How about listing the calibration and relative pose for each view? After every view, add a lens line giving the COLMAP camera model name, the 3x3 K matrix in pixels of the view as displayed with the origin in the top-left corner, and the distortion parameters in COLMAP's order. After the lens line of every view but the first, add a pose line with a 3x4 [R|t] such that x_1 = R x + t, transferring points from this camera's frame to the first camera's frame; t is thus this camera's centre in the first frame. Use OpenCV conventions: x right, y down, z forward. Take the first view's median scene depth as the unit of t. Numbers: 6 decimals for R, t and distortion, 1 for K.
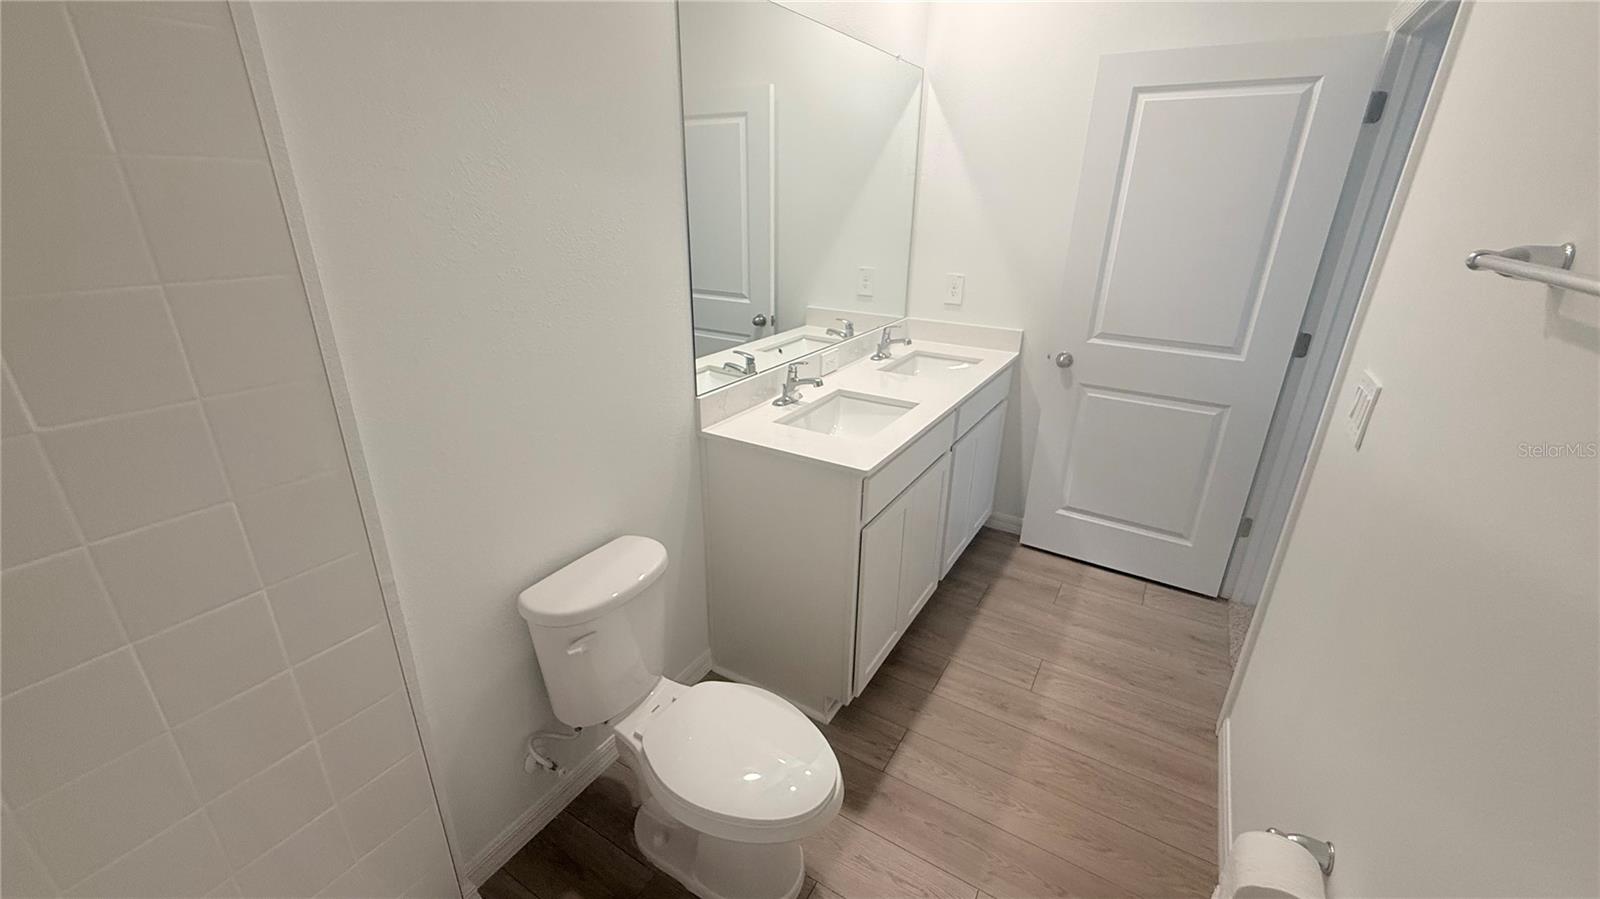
lens RADIAL K [[637.4, 0, 800.0], [0, 637.4, 449.5], [0, 0, 1]] dist [-0.000225, 0.000279]
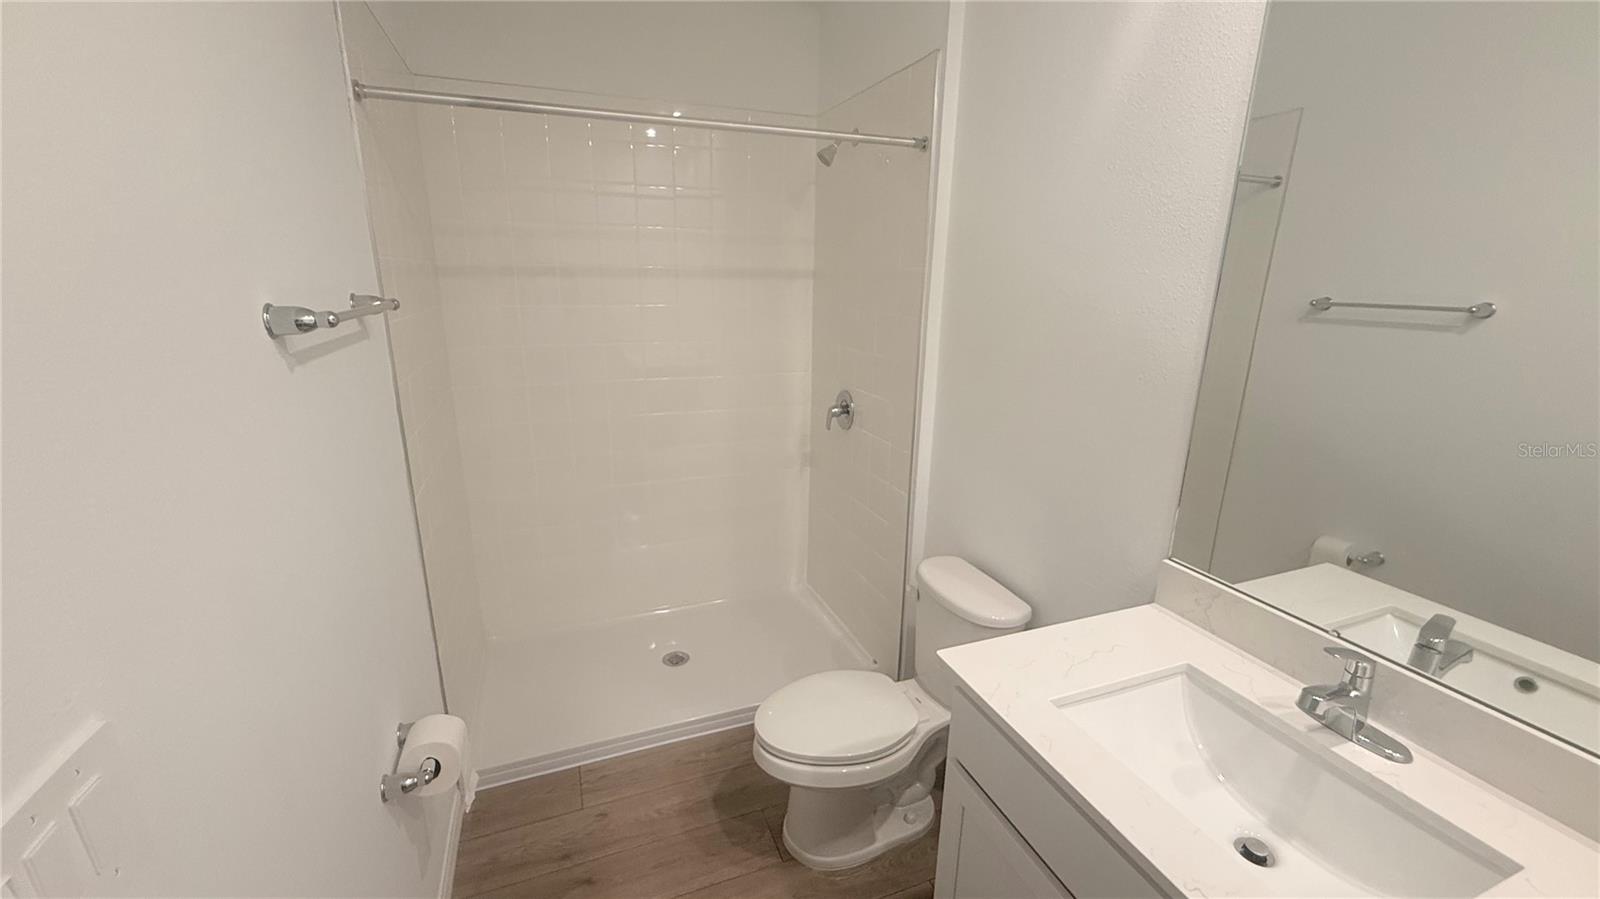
lens RADIAL K [[637.6, 0, 800.0], [0, 637.6, 449.5], [0, 0, 1]] dist [-0.000879, 0.000030]
pose [[-0.607332, 0.186980, -0.772131, 0.634267], [-0.314922, 0.835624, 0.450062, -0.386067], [0.729364, 0.516498, -0.448617, 0.977692]]
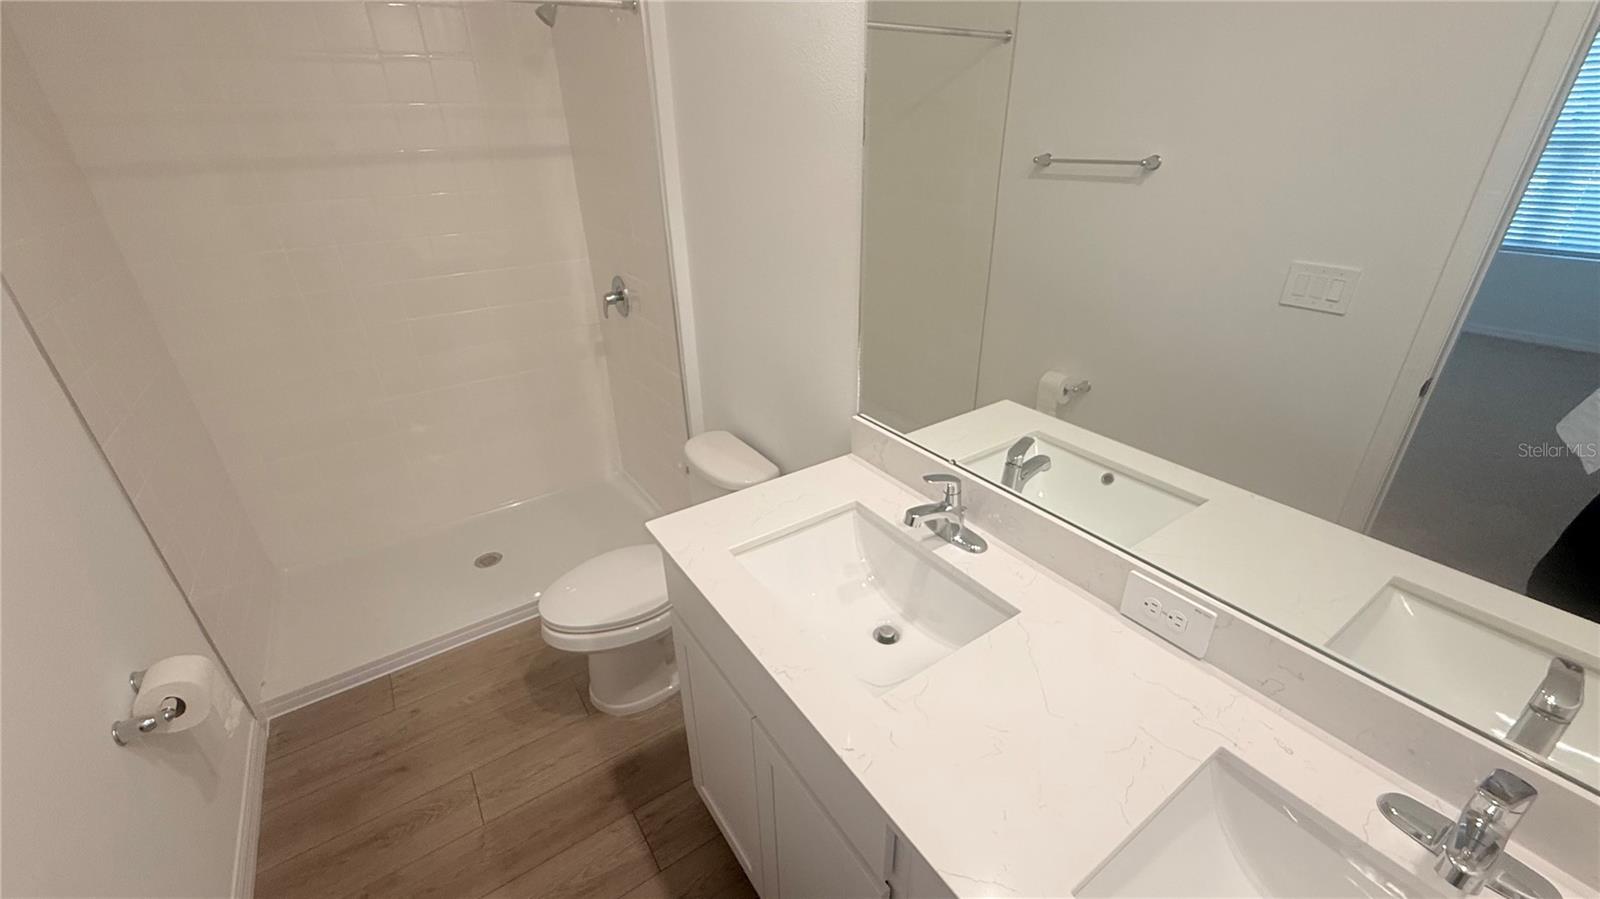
lens RADIAL K [[637.6, 0, 800.0], [0, 637.6, 449.5], [0, 0, 1]] dist [-0.000879, 0.000030]
pose [[-0.417656, 0.403361, -0.814164, 0.576288], [-0.319925, 0.773392, 0.547278, -0.488874], [0.850419, 0.489045, -0.193966, 1.145025]]
